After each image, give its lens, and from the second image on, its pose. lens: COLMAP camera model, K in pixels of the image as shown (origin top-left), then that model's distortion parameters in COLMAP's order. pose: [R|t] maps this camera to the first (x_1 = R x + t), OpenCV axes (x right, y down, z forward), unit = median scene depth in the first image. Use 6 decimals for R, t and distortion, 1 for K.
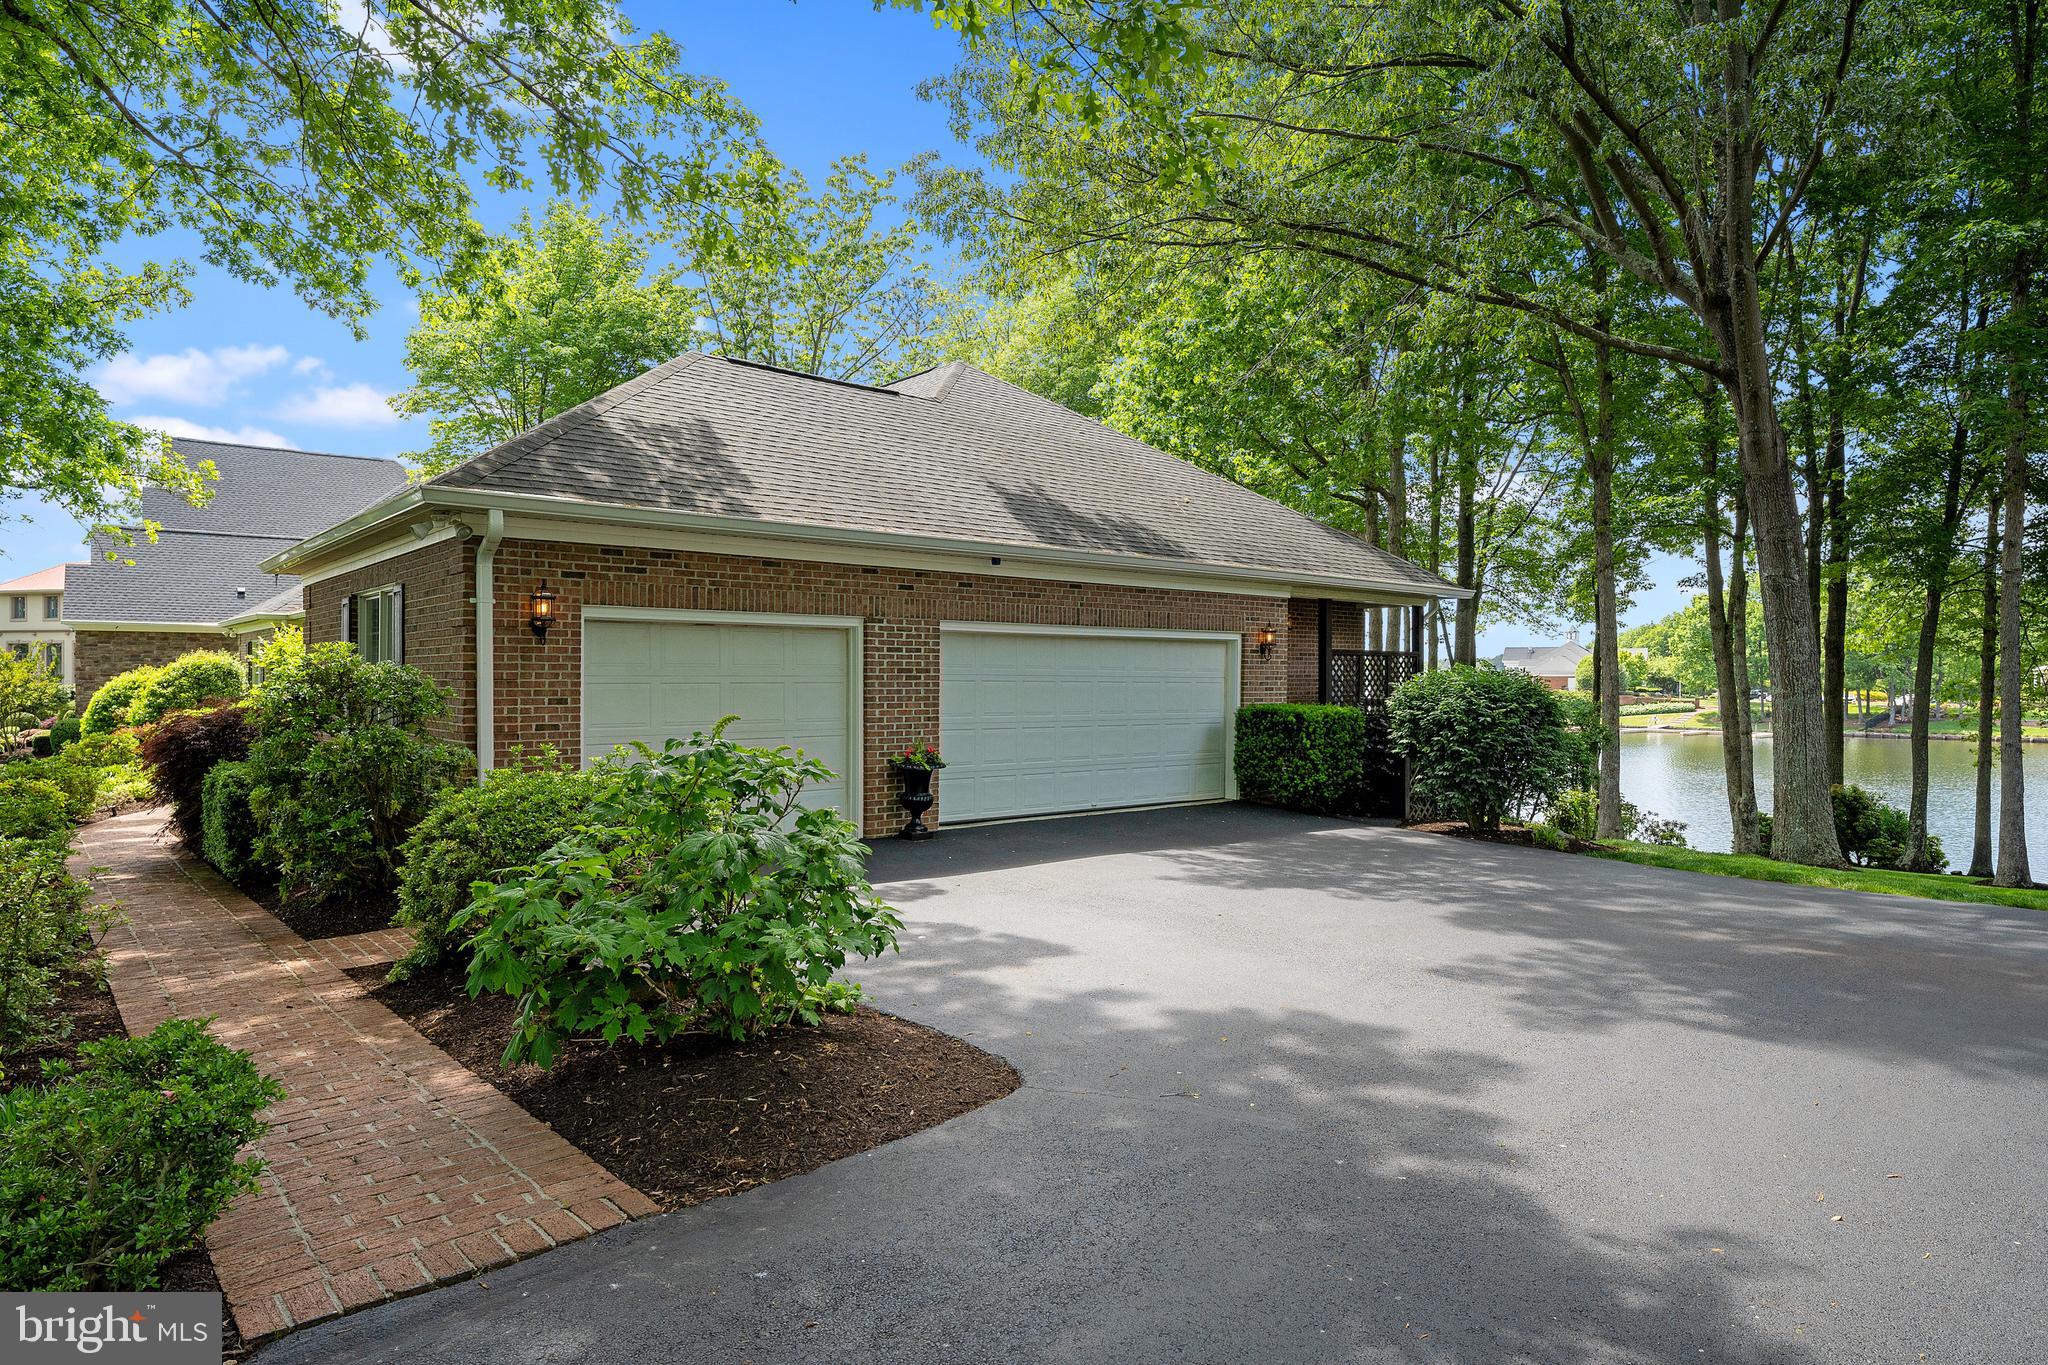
lens RADIAL K [[1196.4, 0, 1036.1], [0, 1196.4, 689.8], [0, 0, 1]] dist [0.022531, -0.004268]
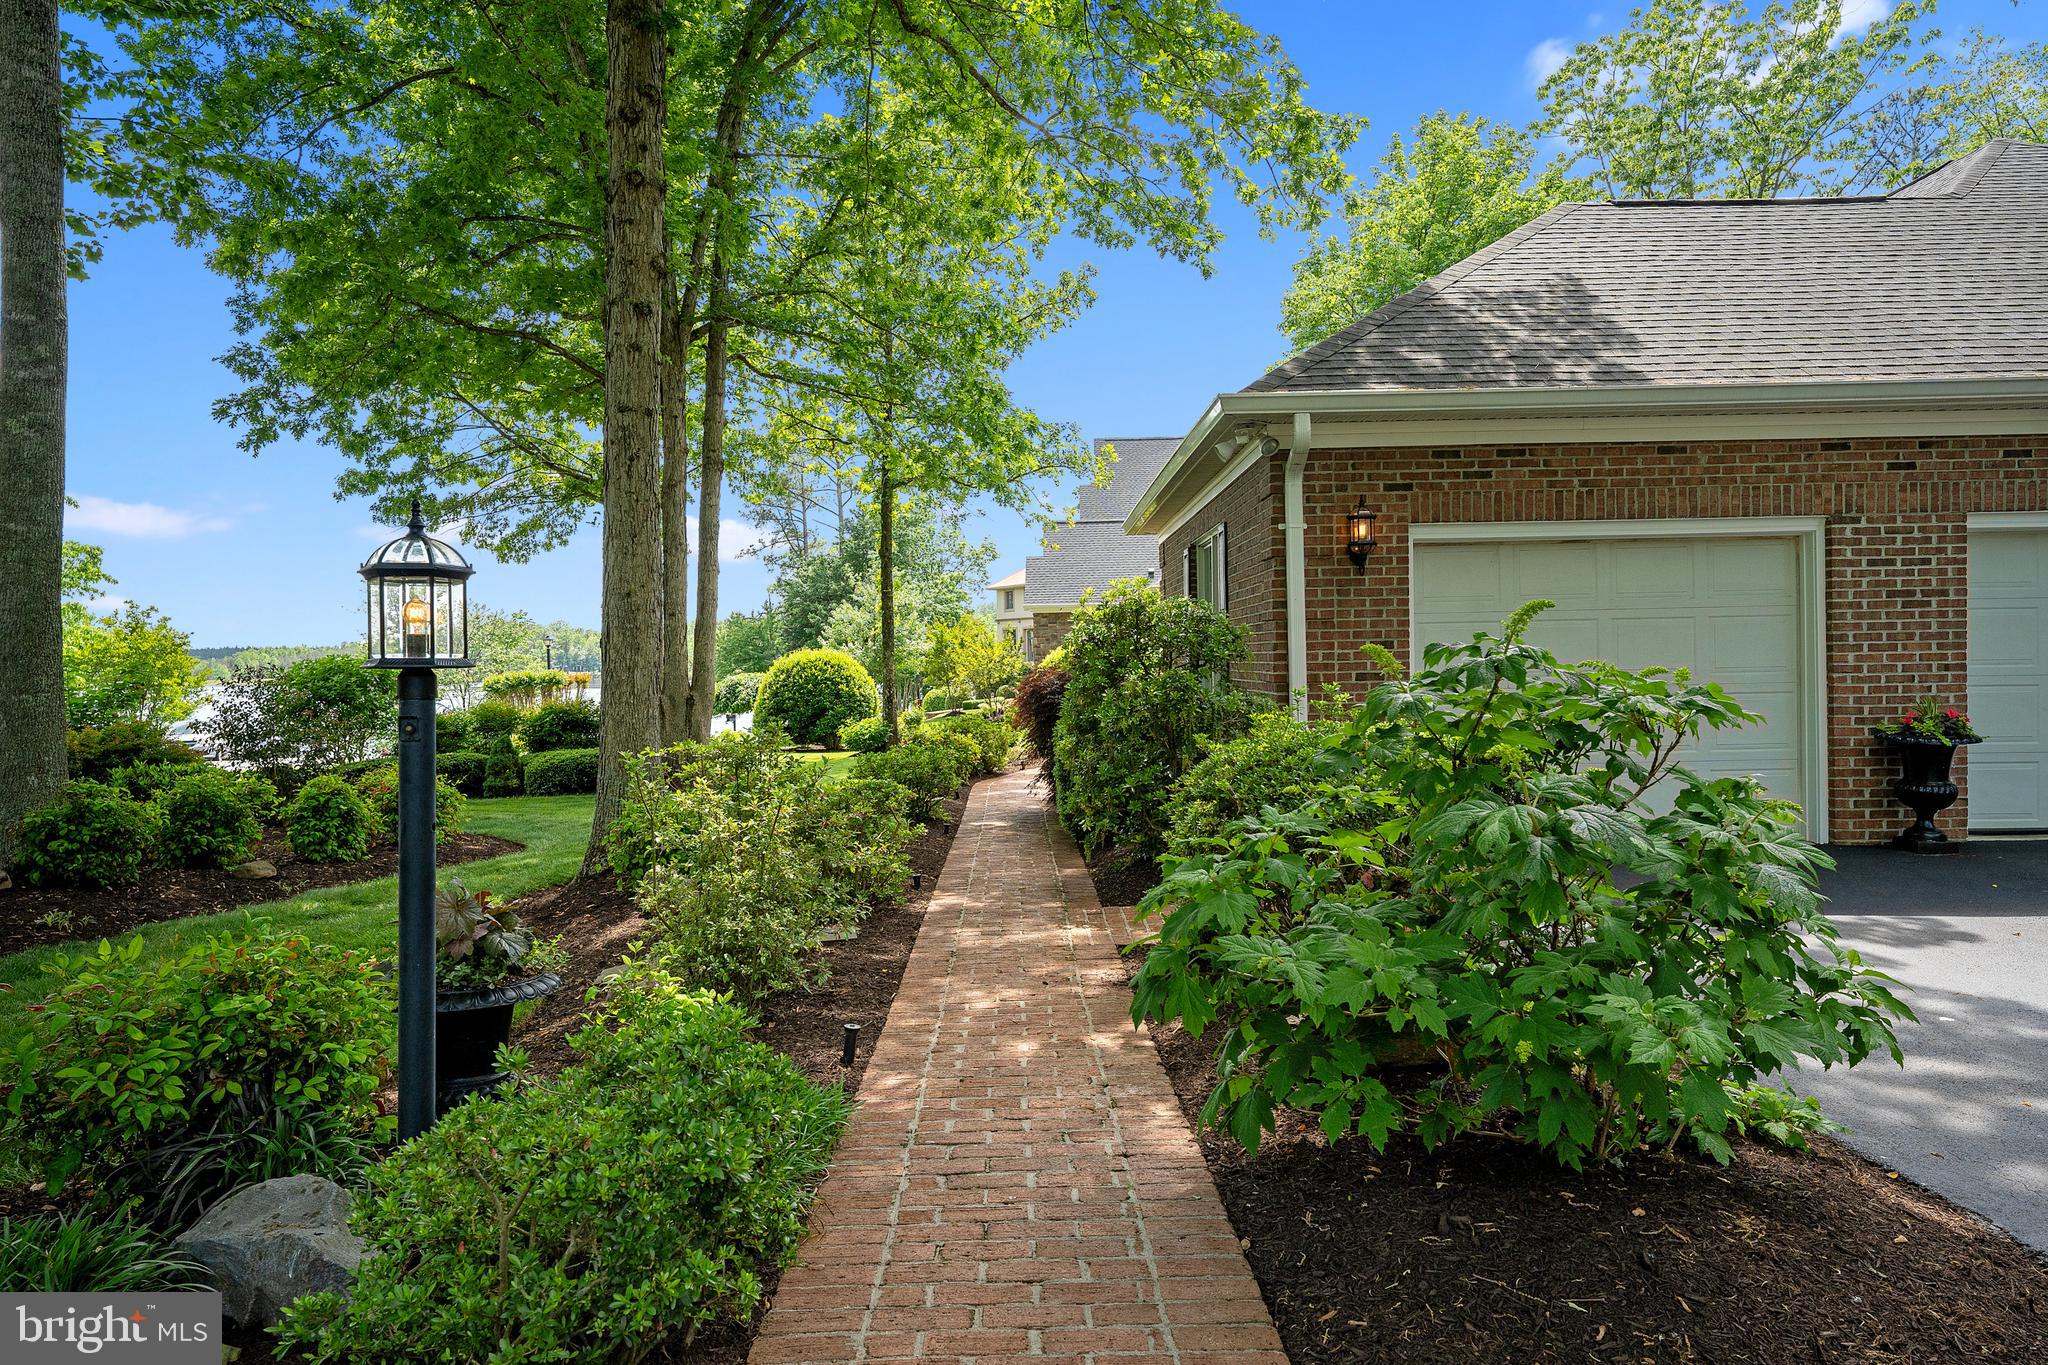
lens RADIAL K [[1312.9, 0, 994.3], [0, 1312.9, 671.8], [0, 0, 1]] dist [0.020494, -0.002766]
pose [[0.759911, -0.008771, -0.649968, -0.018215], [0.014652, 0.999886, 0.003638, 0.019925], [0.649862, -0.012288, 0.759953, 0.145934]]
